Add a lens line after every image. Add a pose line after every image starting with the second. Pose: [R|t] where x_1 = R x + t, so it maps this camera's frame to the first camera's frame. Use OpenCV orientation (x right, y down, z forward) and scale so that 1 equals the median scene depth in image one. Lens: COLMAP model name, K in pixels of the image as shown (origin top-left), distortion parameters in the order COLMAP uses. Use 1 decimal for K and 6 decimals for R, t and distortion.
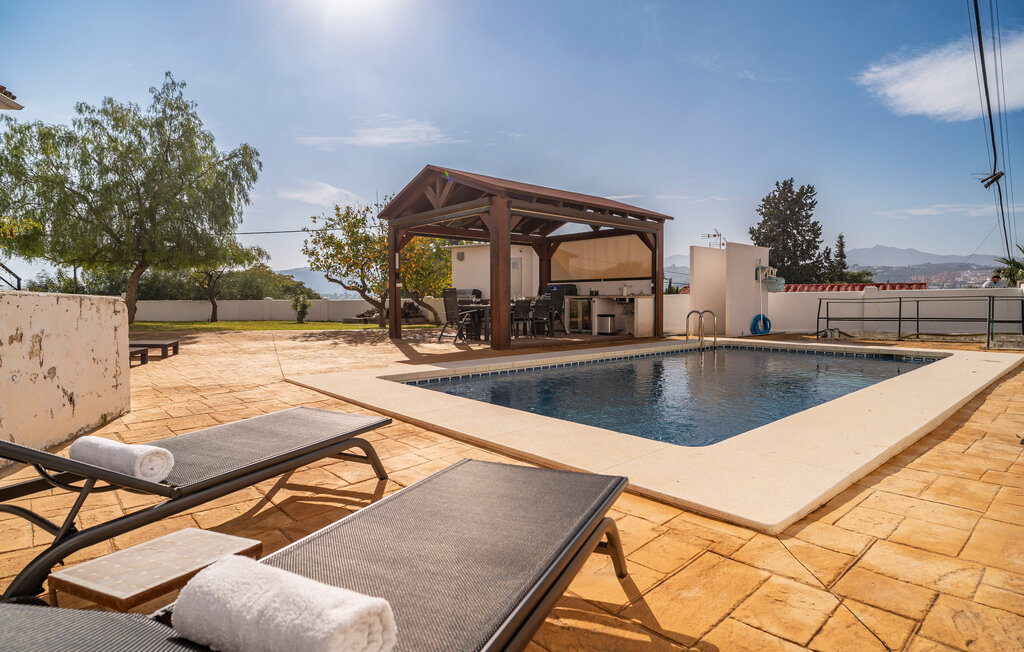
lens RADIAL K [[546.7, 0, 513.6], [0, 546.7, 324.2], [0, 0, 1]] dist [-0.003170, -0.000831]
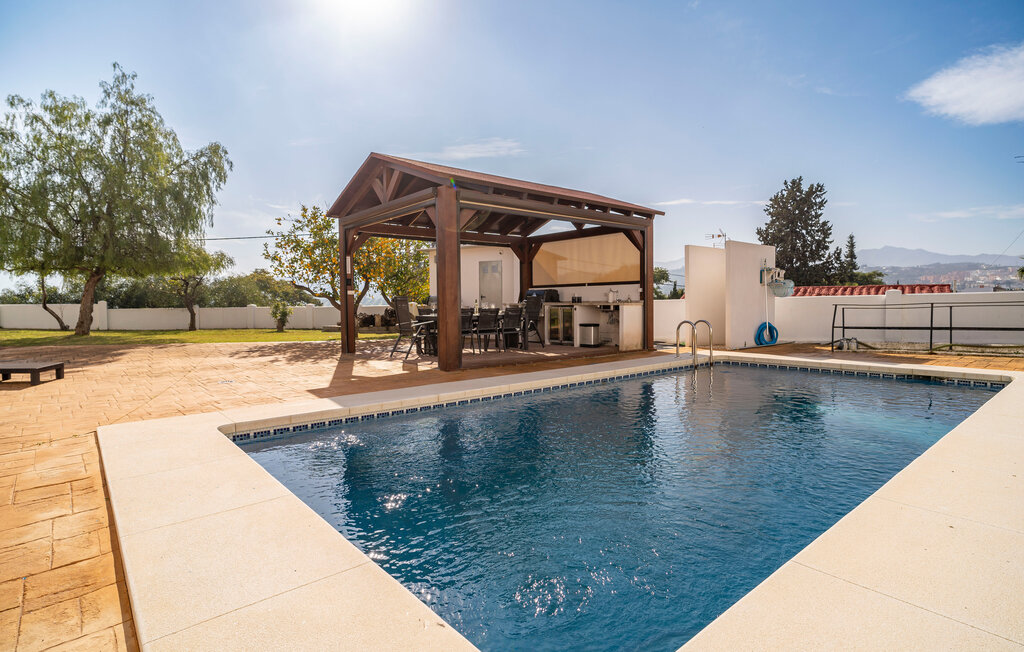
lens RADIAL K [[546.7, 0, 509.0], [0, 546.7, 329.0], [0, 0, 1]] dist [-0.003170, -0.000831]
pose [[0.999774, -0.006586, -0.020238, 0.055653], [0.006630, 0.999976, 0.002121, -0.011609], [0.020223, -0.002255, 0.999793, 0.111762]]
